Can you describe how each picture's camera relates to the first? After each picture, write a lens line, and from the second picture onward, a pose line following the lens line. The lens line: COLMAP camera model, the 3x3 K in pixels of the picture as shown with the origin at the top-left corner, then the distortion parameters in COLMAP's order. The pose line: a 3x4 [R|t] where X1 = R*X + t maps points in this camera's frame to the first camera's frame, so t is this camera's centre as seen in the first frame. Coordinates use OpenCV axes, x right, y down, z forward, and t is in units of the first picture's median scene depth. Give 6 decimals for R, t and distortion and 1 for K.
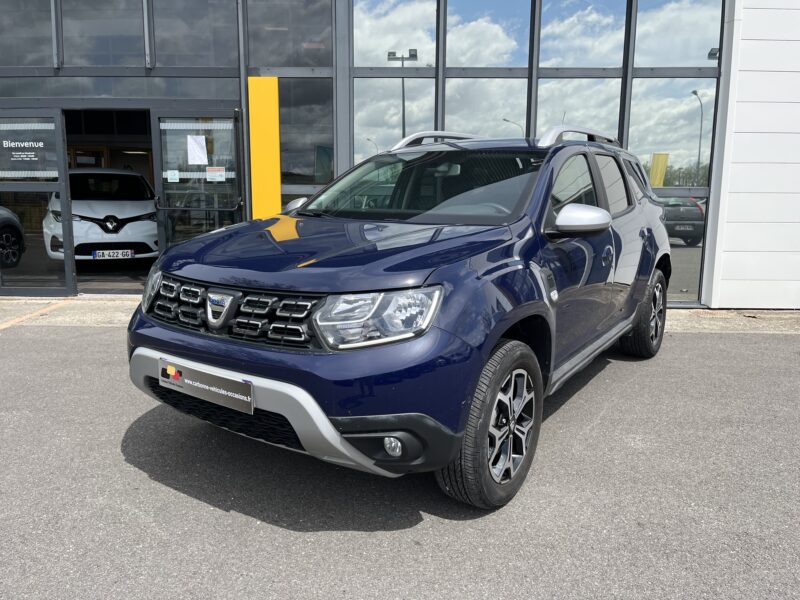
lens RADIAL K [[622.3, 0, 404.9], [0, 622.3, 285.3], [0, 0, 1]] dist [0.087137, -0.117282]
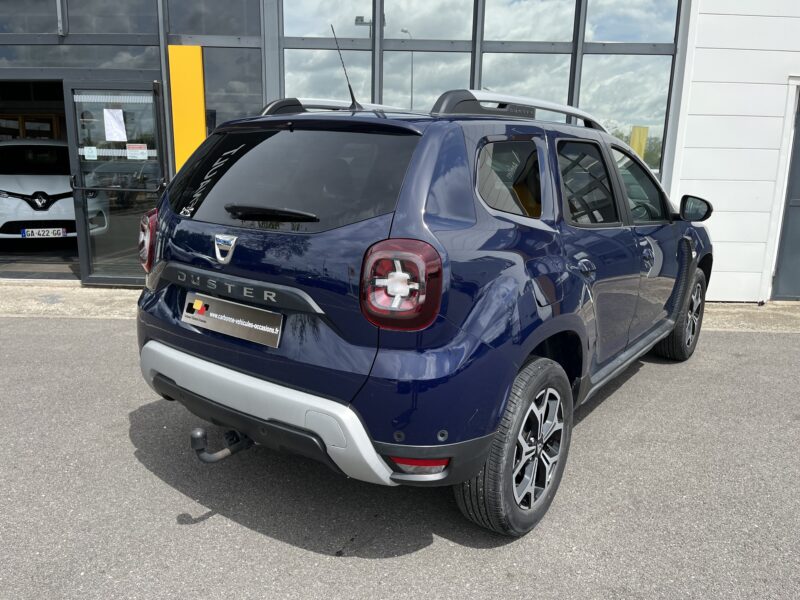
lens RADIAL K [[622.3, 0, 397.0], [0, 622.3, 295.5], [0, 0, 1]] dist [0.087137, -0.117282]
pose [[0.999839, 0.009624, 0.015171, 0.073949], [-0.010581, 0.997876, 0.064284, -0.029127], [-0.014520, -0.064434, 0.997816, 0.049404]]
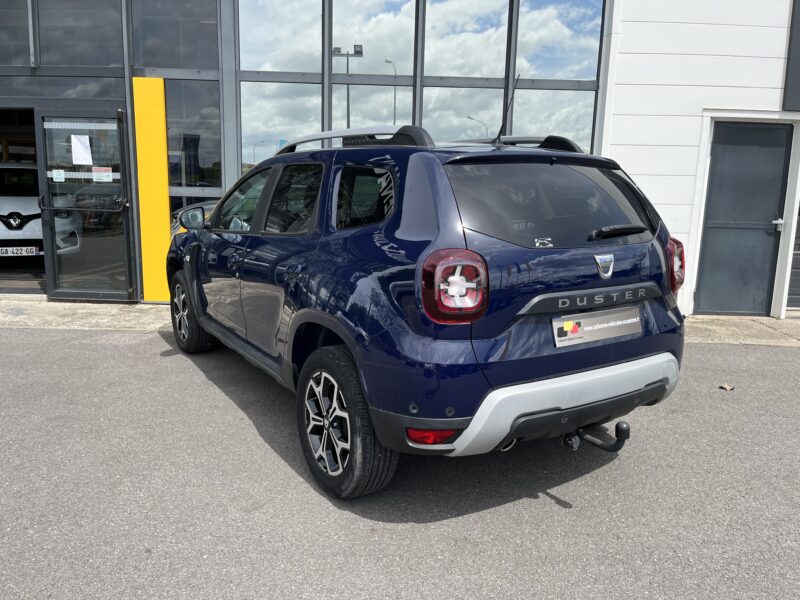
lens RADIAL K [[622.3, 0, 397.6], [0, 622.3, 294.4], [0, 0, 1]] dist [0.087137, -0.117282]
pose [[0.999477, 0.012653, 0.029749, 0.143319], [-0.013364, 0.999627, 0.023815, -0.017263], [-0.029436, -0.024200, 0.999274, -0.019703]]
